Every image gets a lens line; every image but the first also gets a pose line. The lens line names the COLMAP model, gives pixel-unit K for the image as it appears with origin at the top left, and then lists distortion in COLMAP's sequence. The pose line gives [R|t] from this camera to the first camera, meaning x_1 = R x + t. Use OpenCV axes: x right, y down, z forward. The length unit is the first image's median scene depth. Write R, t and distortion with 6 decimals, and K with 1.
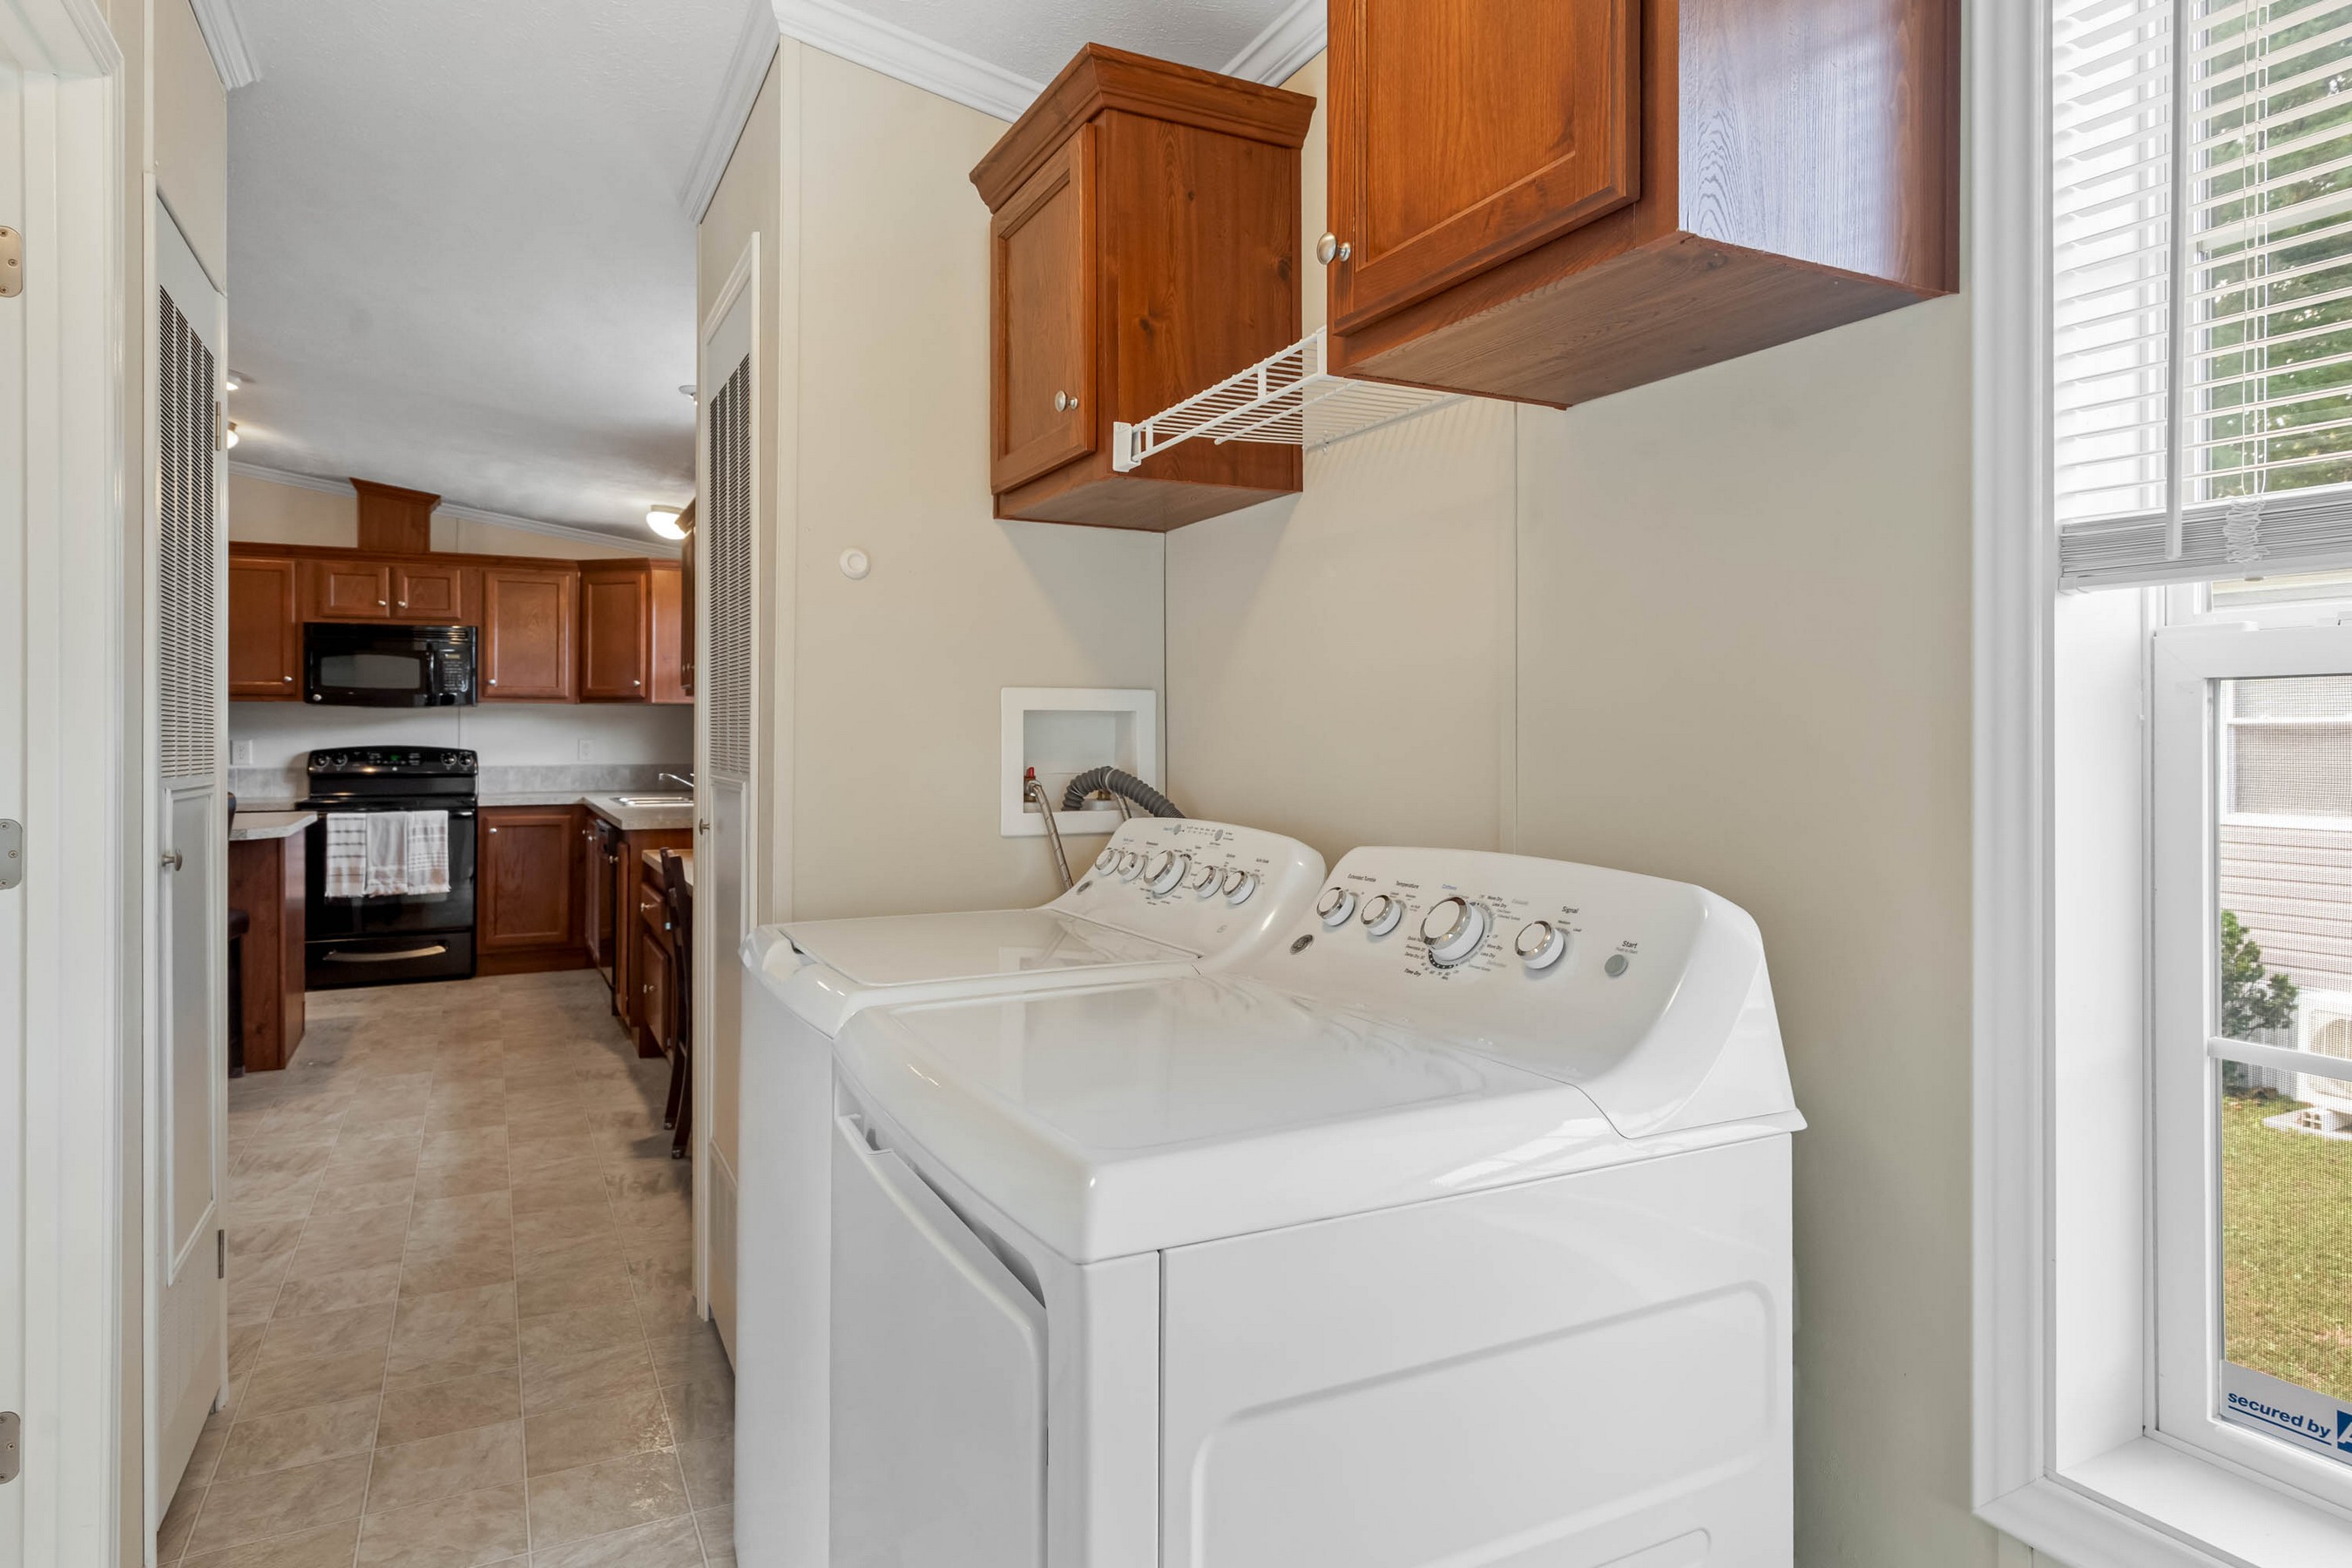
lens RADIAL K [[1305.6, 0, 1179.9], [0, 1305.6, 736.4], [0, 0, 1]] dist [0.001665, 0.001766]
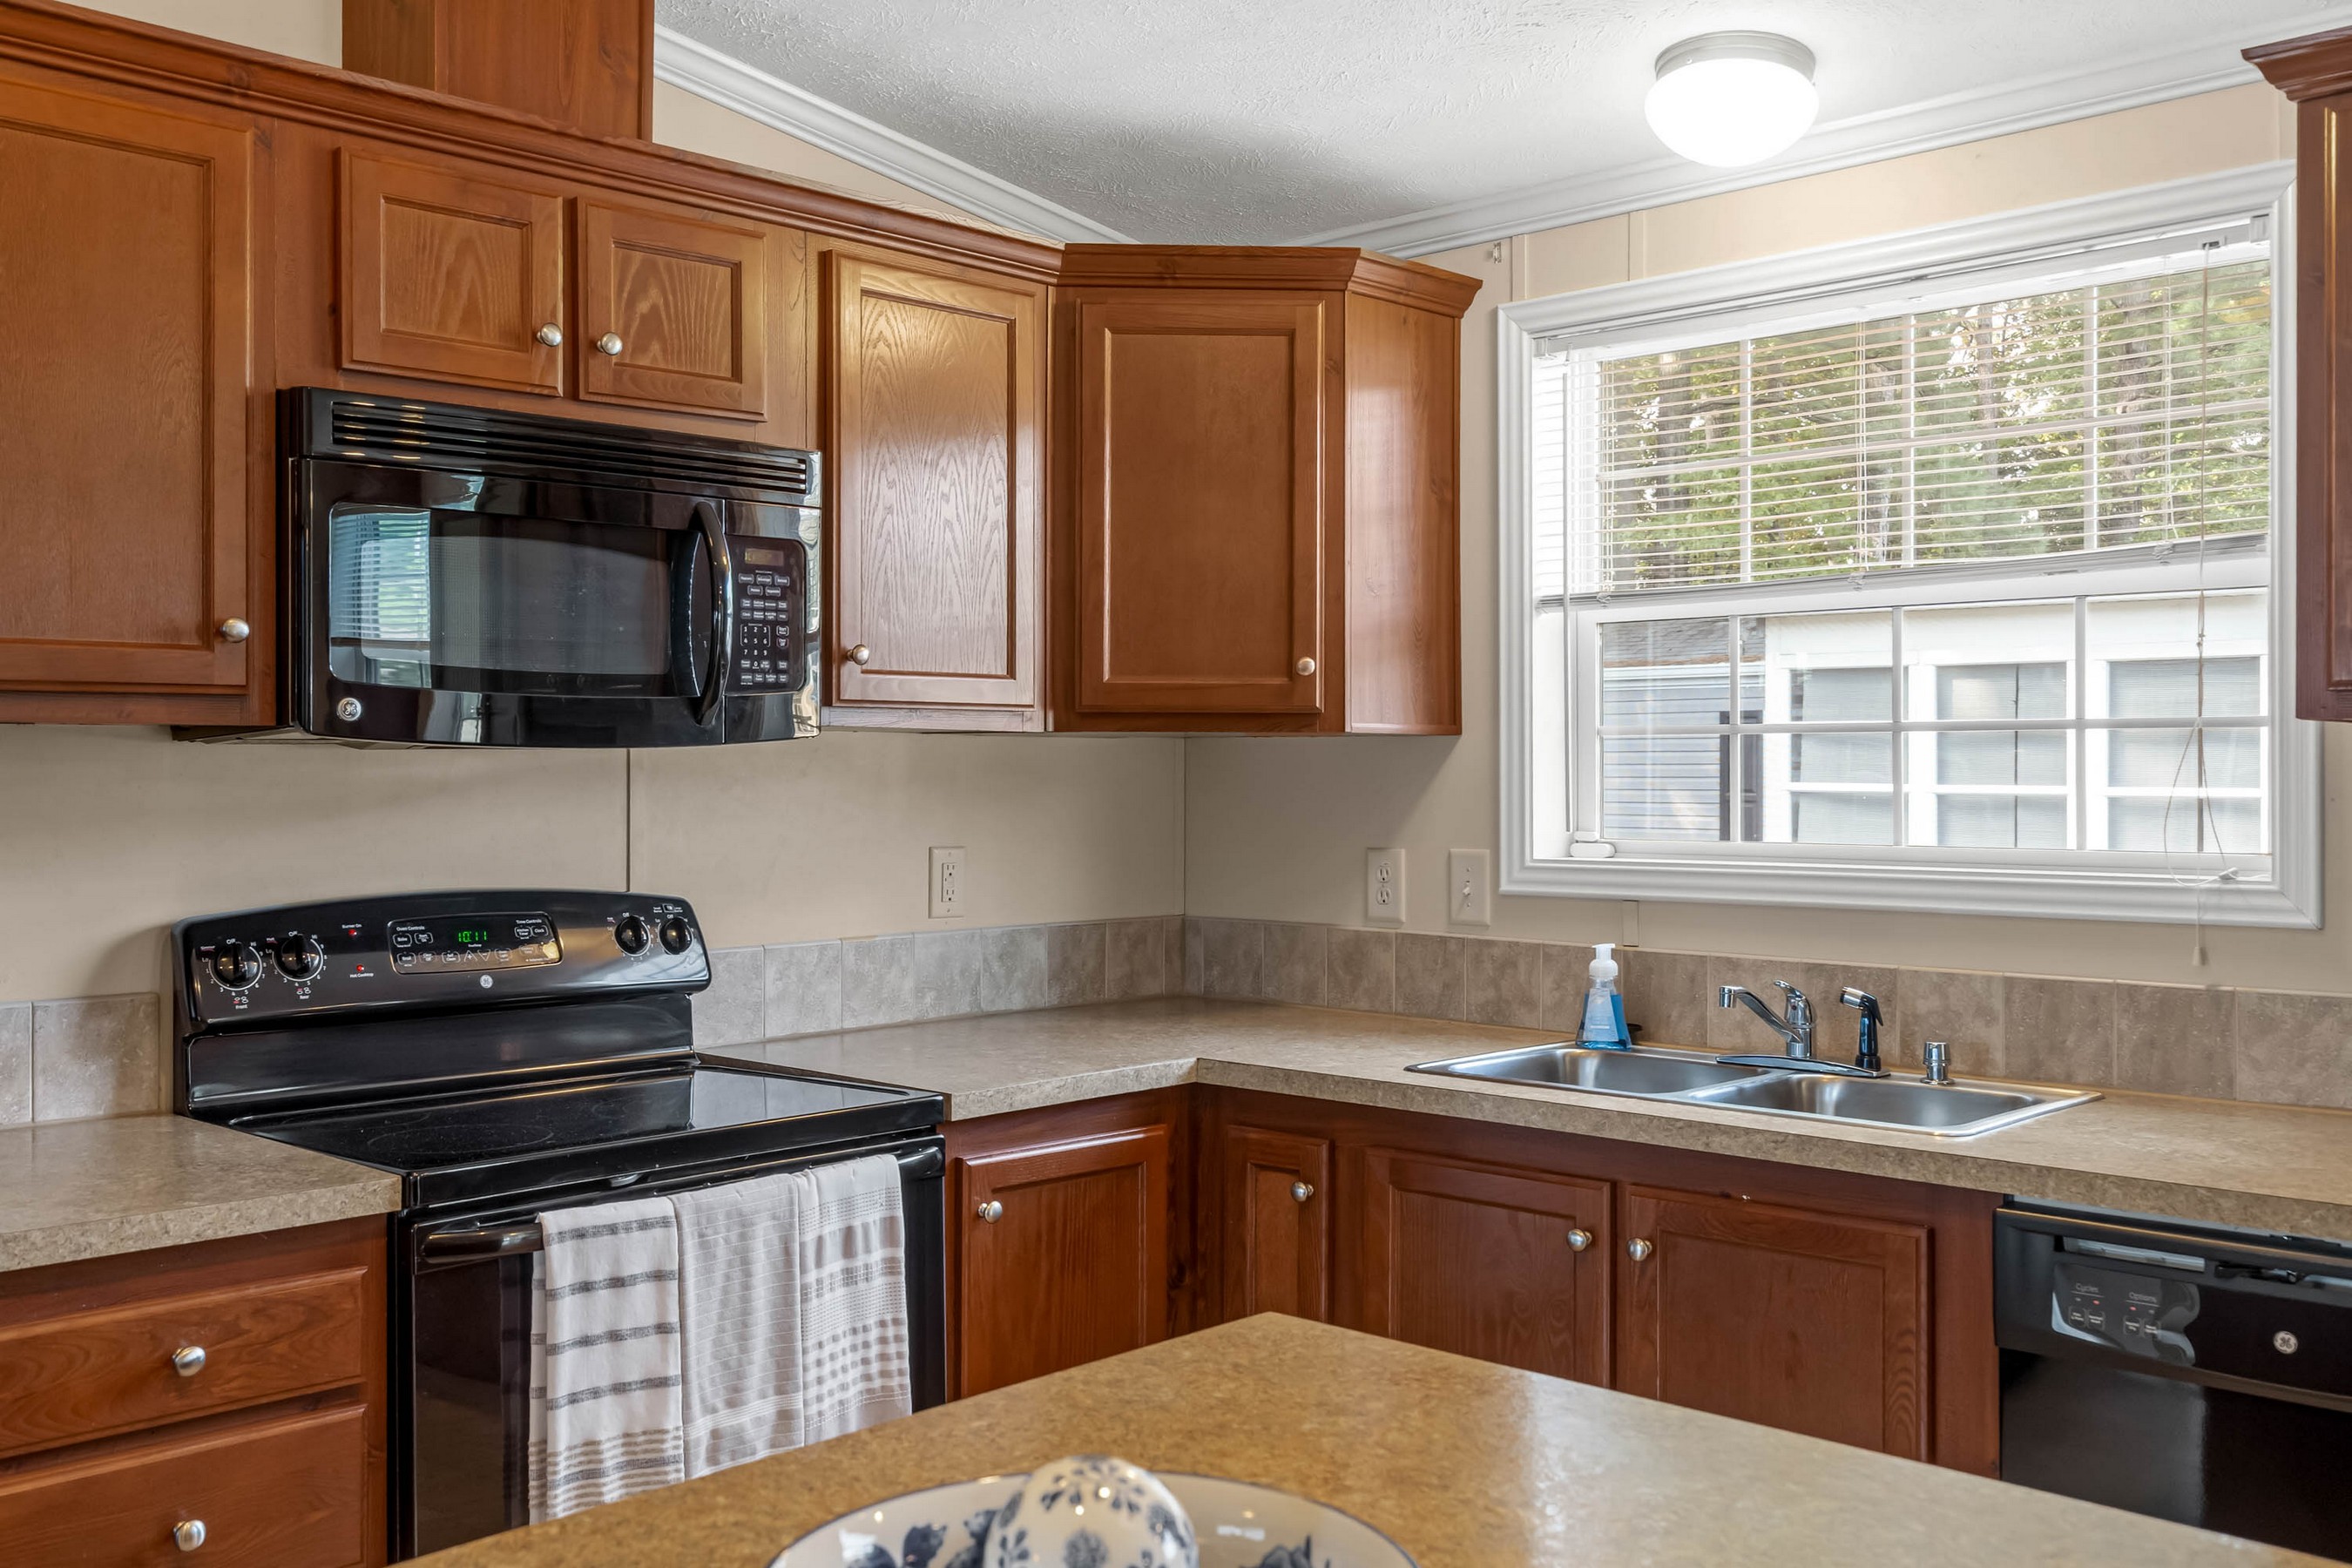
lens RADIAL K [[2142.1, 0, 1170.8], [0, 2142.1, 759.2], [0, 0, 1]] dist [0.016069, 0.000000]
pose [[0.949210, 0.001253, 0.314641, -0.619568], [-0.001160, 0.999999, -0.000485, -0.019688], [-0.314641, 0.000095, 0.949211, 0.562314]]
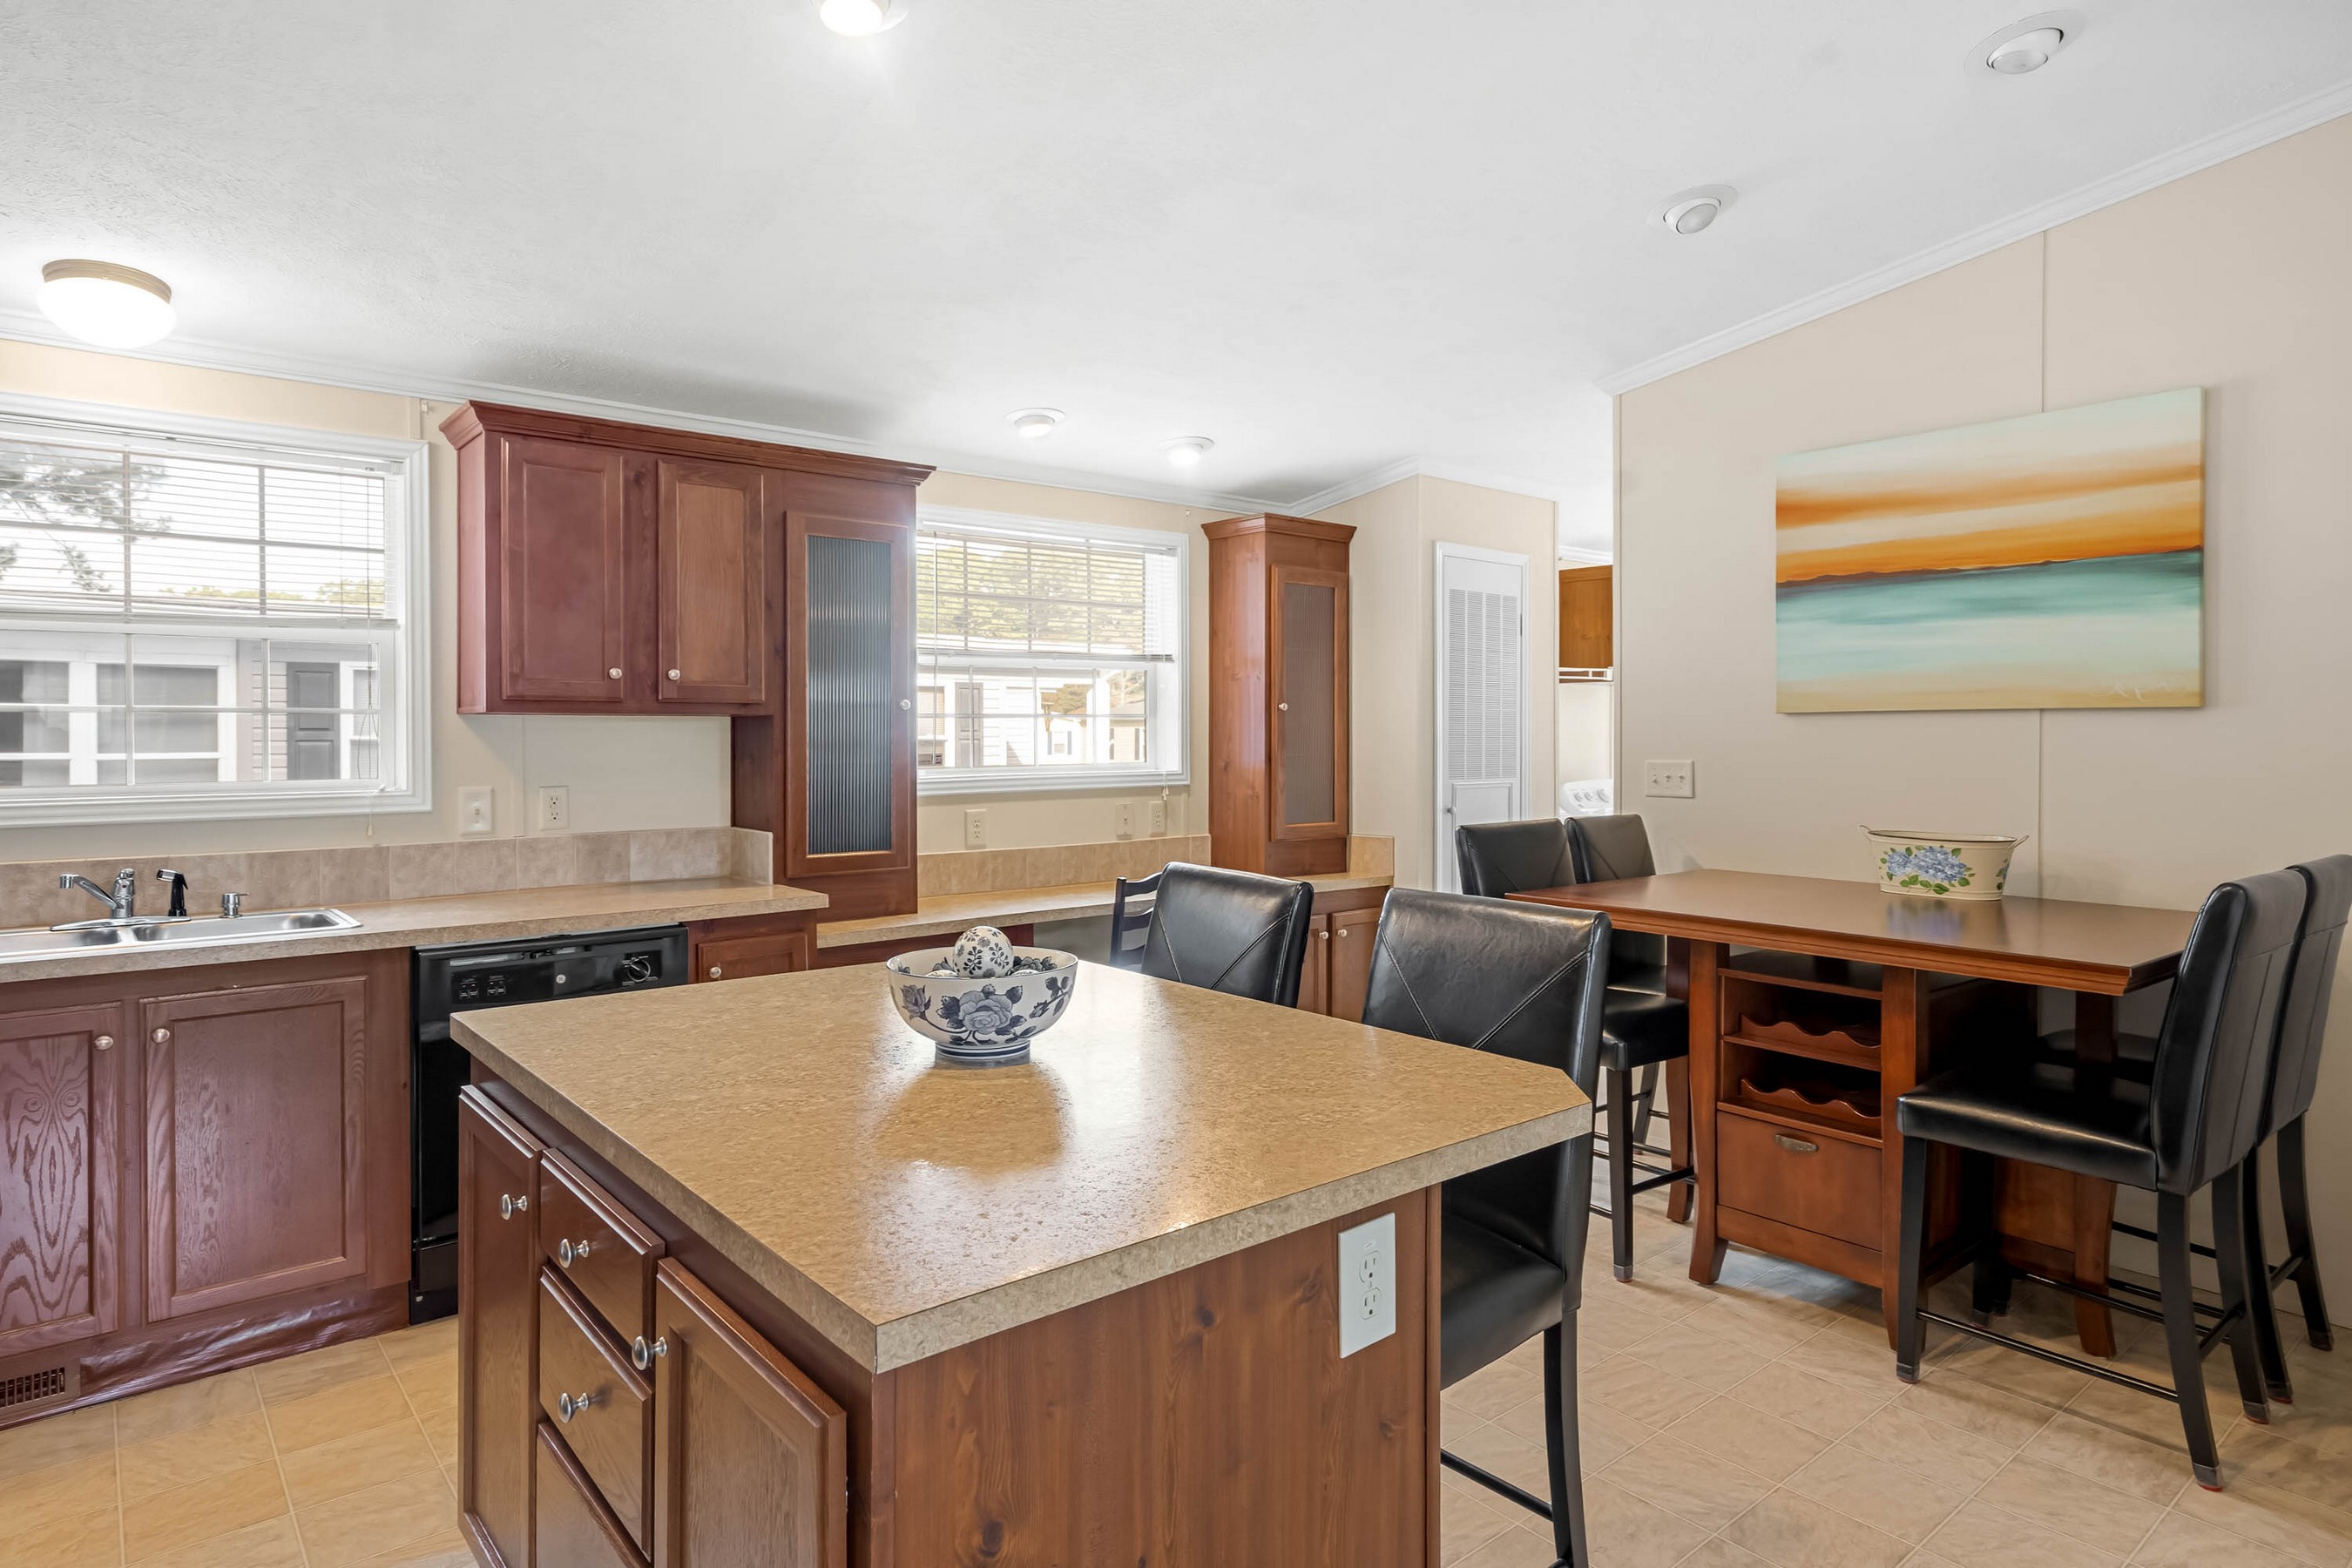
lens RADIAL K [[1305.6, 0, 1174.6], [0, 1305.6, 745.7], [0, 0, 1]] dist [0.001665, 0.001766]
pose [[-0.201470, -0.006022, 0.979476, -0.853176], [-0.001115, 0.999982, 0.005919, -0.017444], [-0.979494, 0.000101, -0.201473, 0.698222]]
